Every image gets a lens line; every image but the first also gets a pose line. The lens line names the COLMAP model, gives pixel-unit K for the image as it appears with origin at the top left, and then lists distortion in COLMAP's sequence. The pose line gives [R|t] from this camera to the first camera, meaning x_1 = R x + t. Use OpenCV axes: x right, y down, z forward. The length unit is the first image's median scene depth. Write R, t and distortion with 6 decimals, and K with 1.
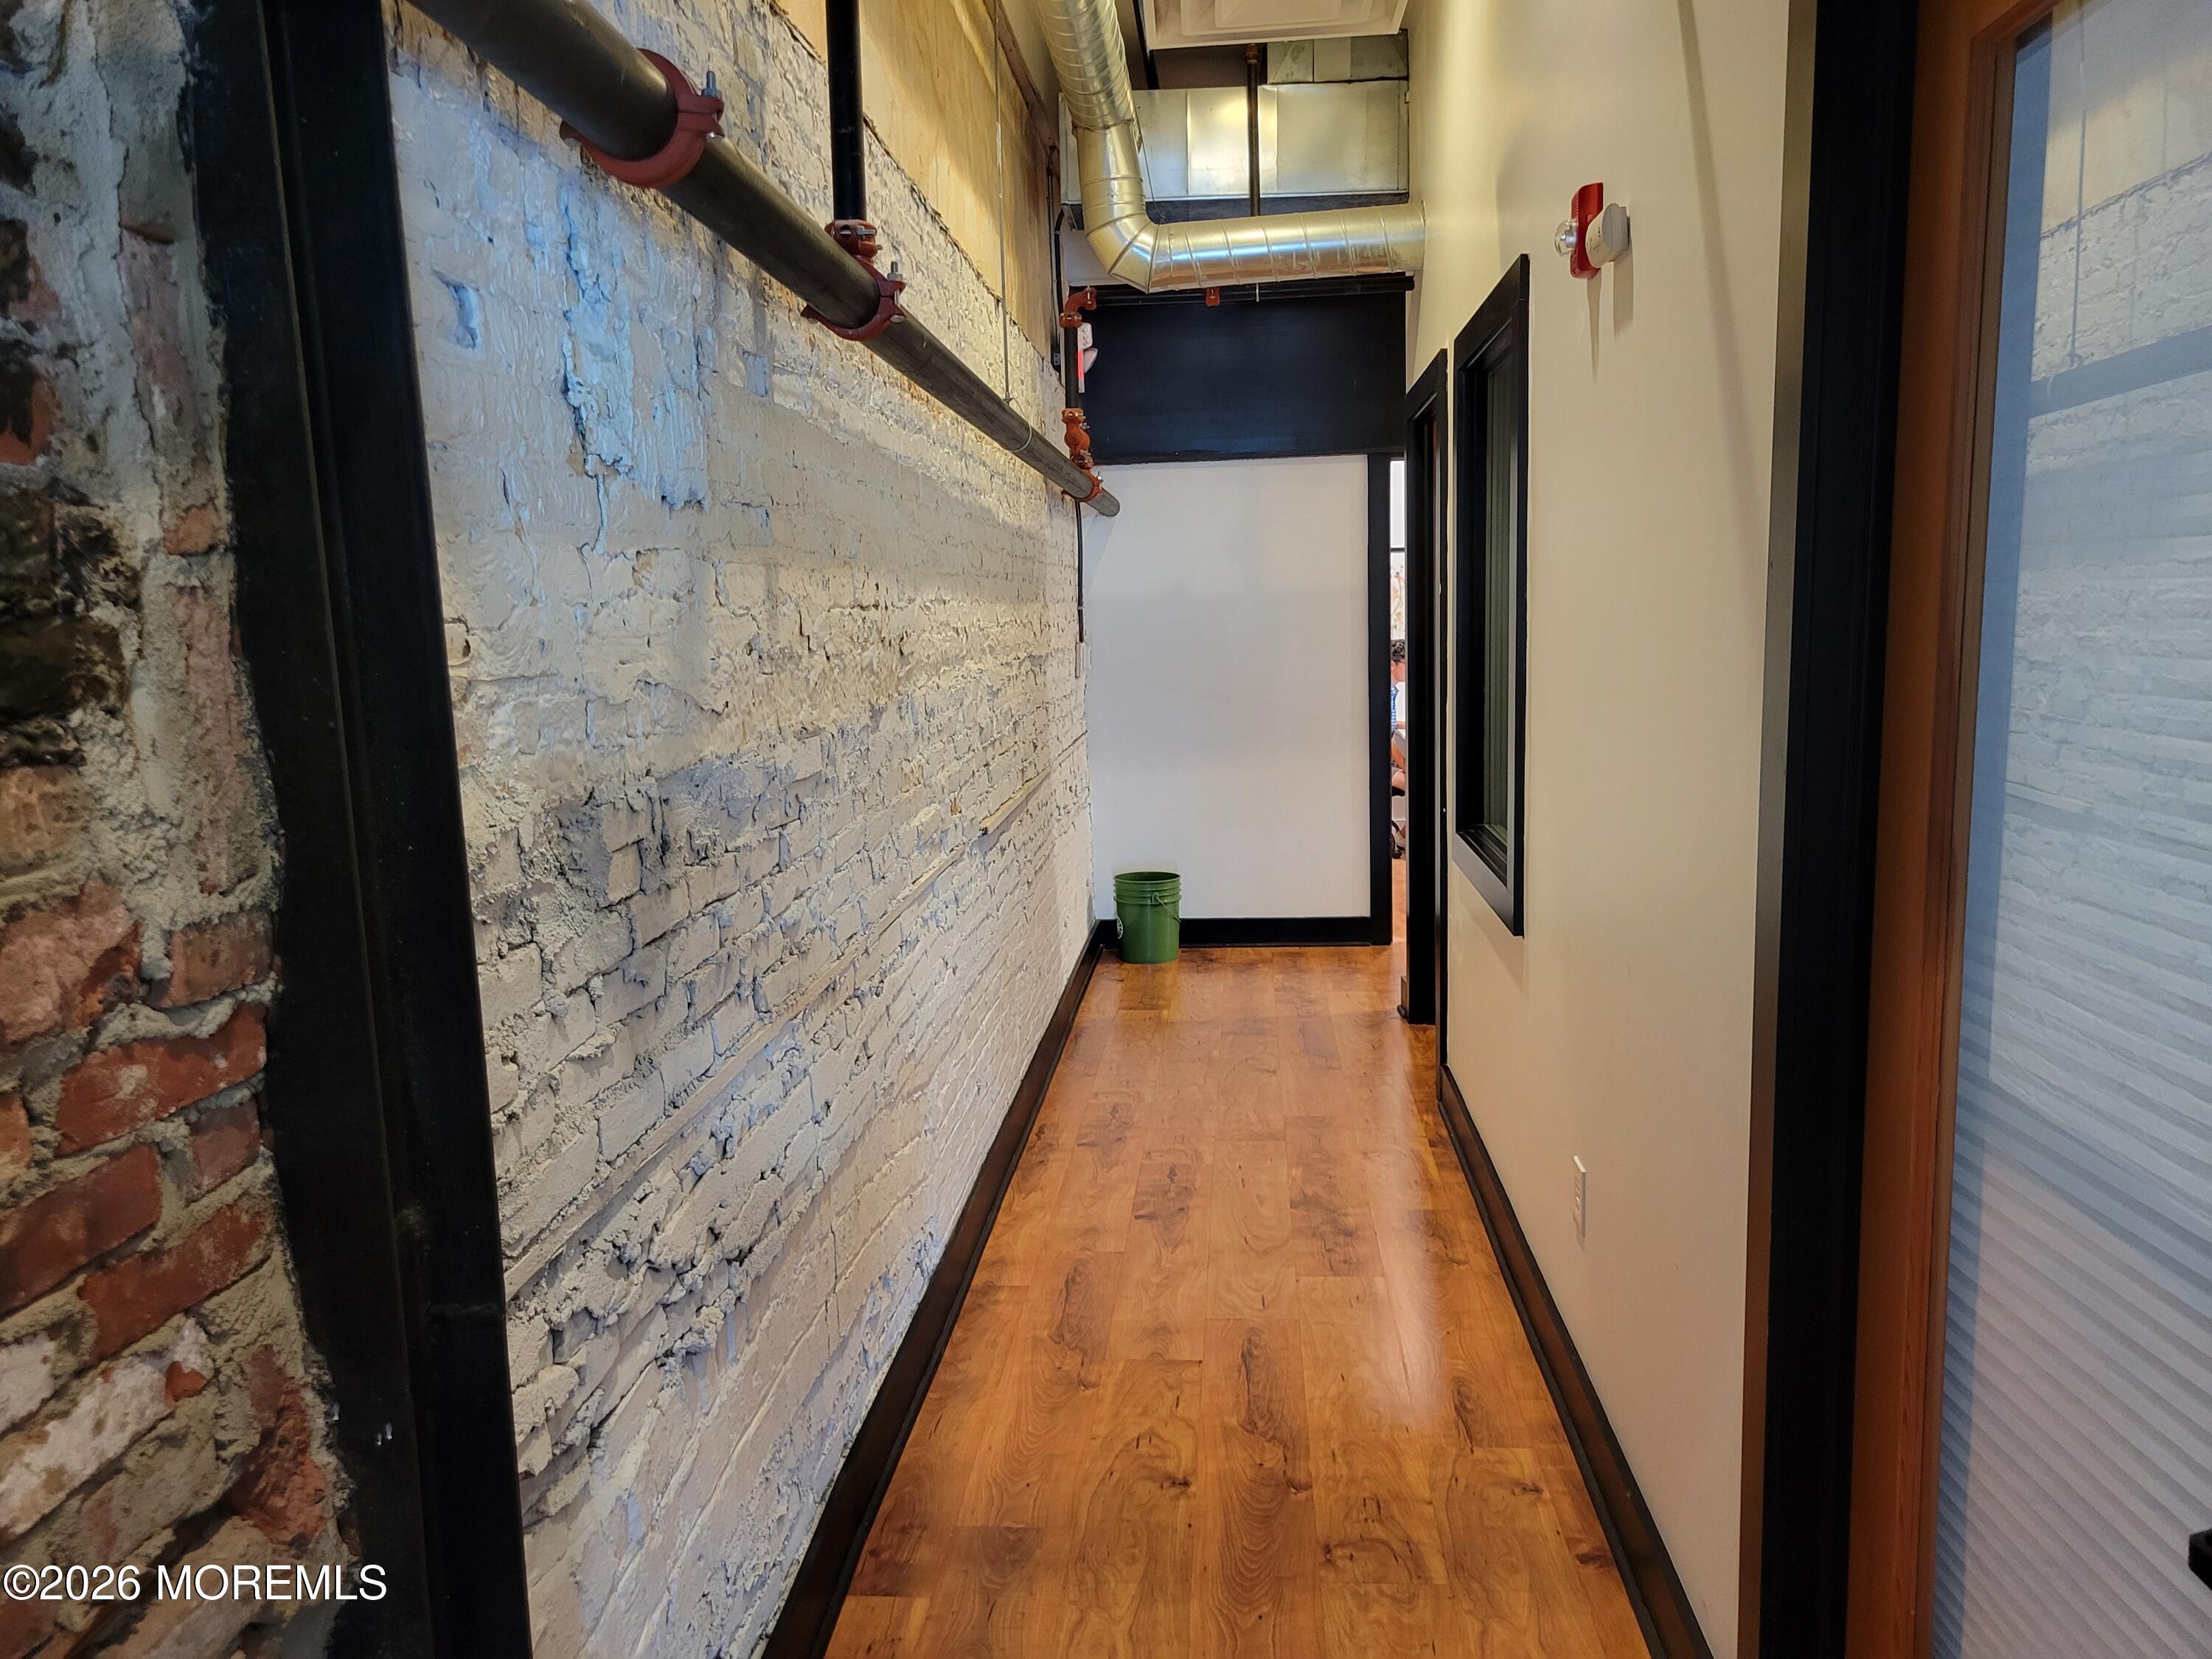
lens RADIAL K [[1667.2, 0, 1105.7], [0, 1667.2, 850.4], [0, 0, 1]] dist [0.059229, -0.044839]
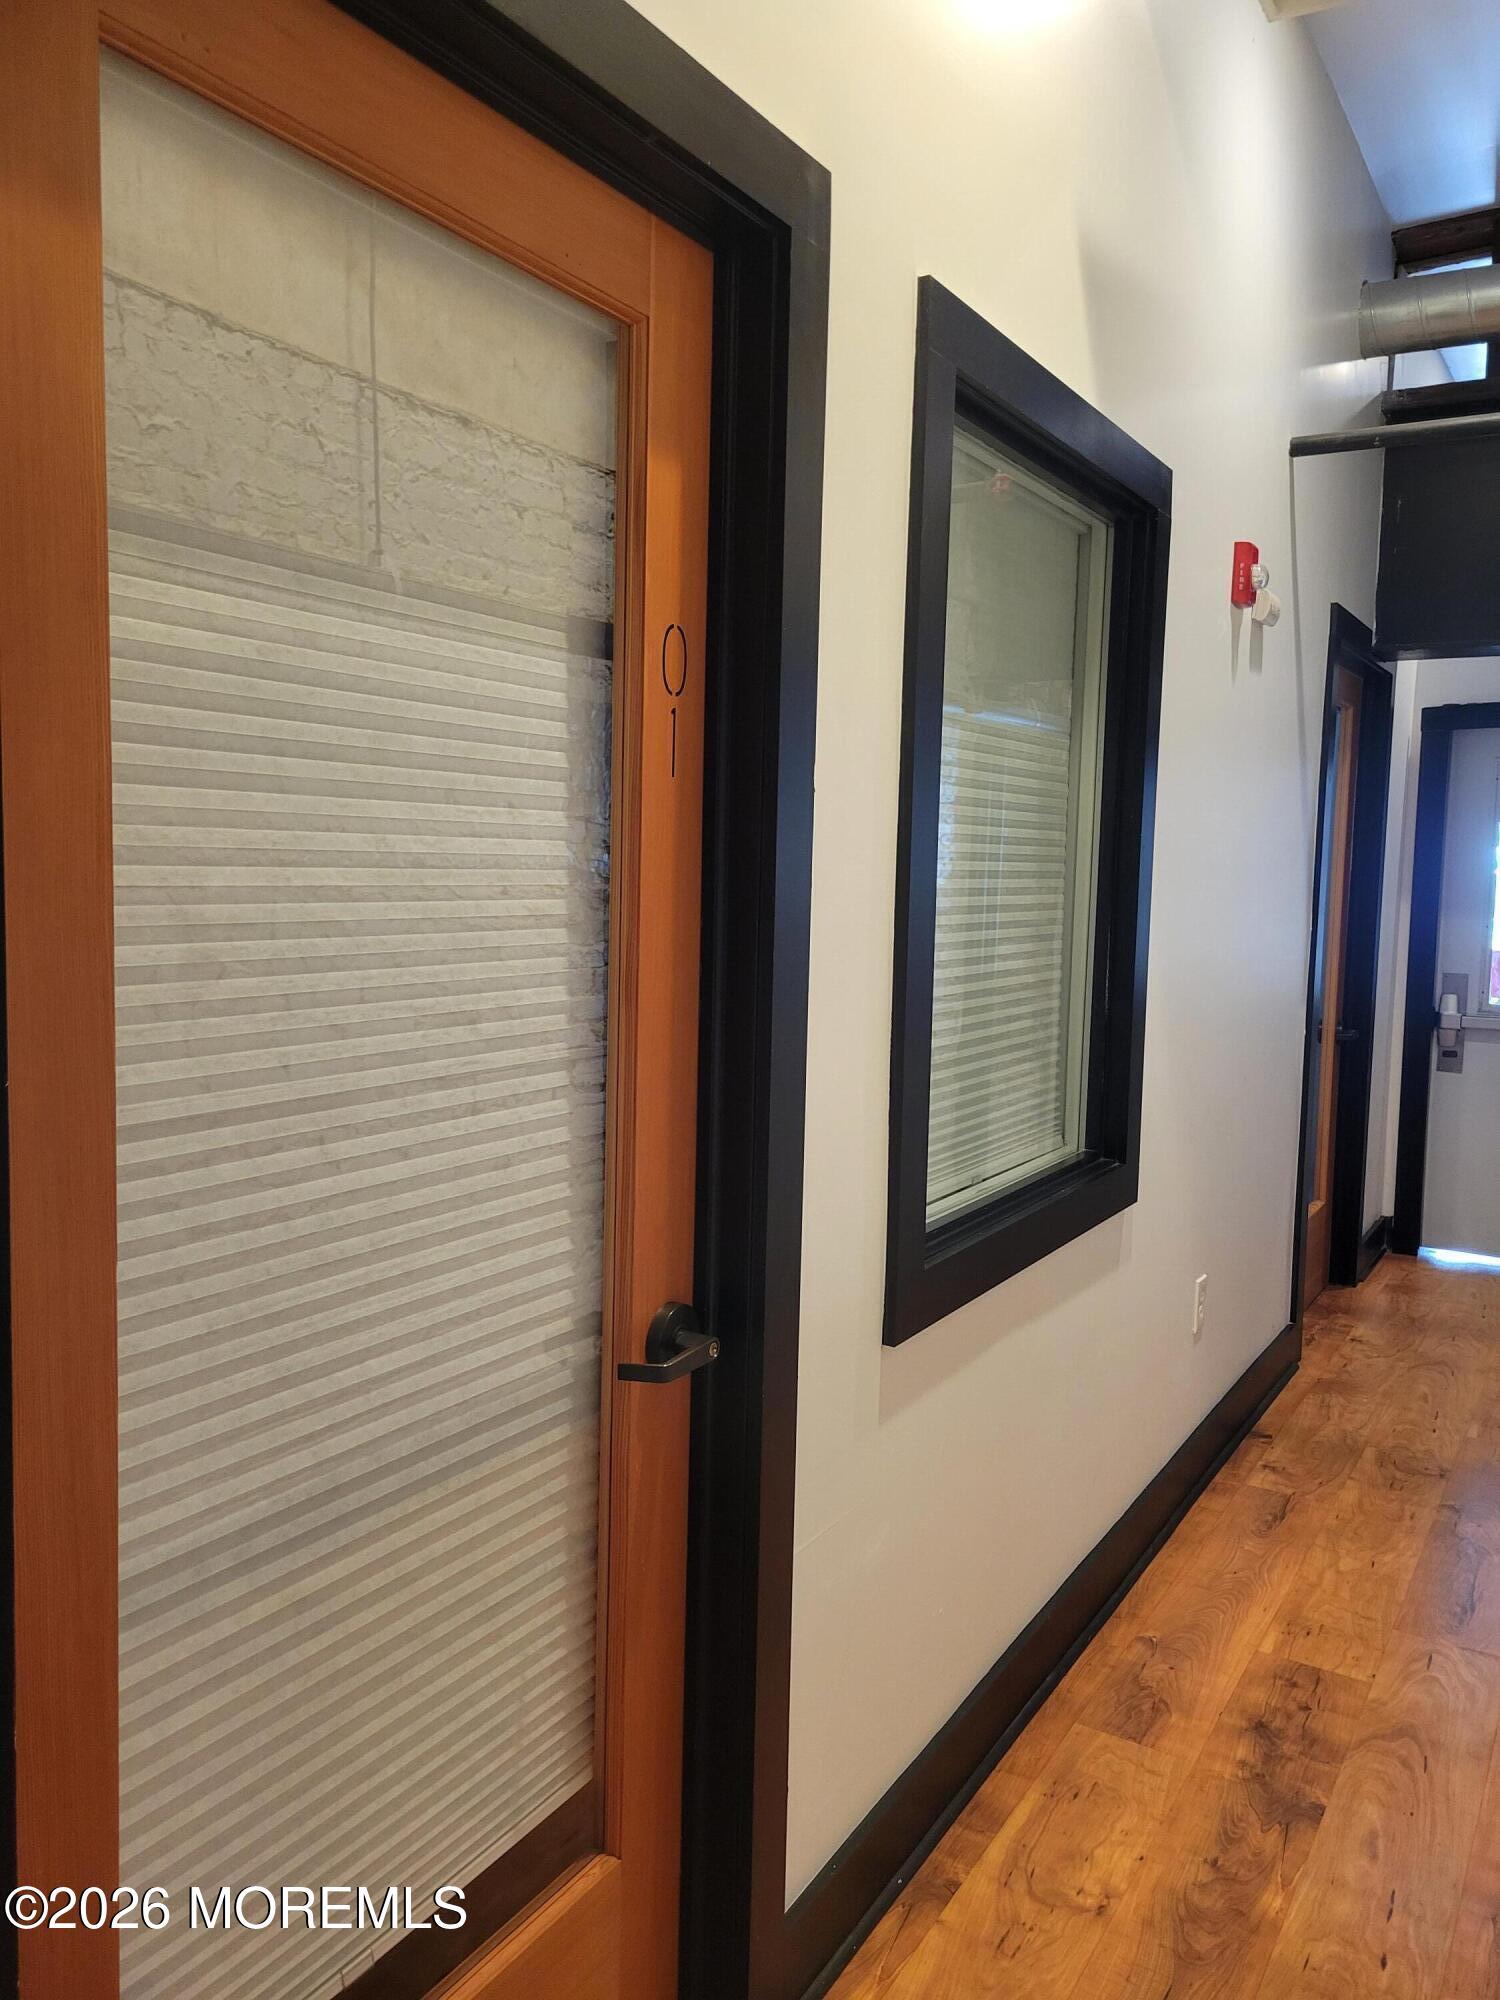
lens RADIAL K [[1507.4, 0, 750.0], [0, 1507.4, 1000.0], [0, 0, 1]] dist [0.059229, -0.044839]
pose [[-0.894552, -0.031572, 0.445847, 0.062633], [0.071642, 0.974477, 0.212750, -0.220112], [-0.441184, 0.222258, -0.869458, 1.611984]]
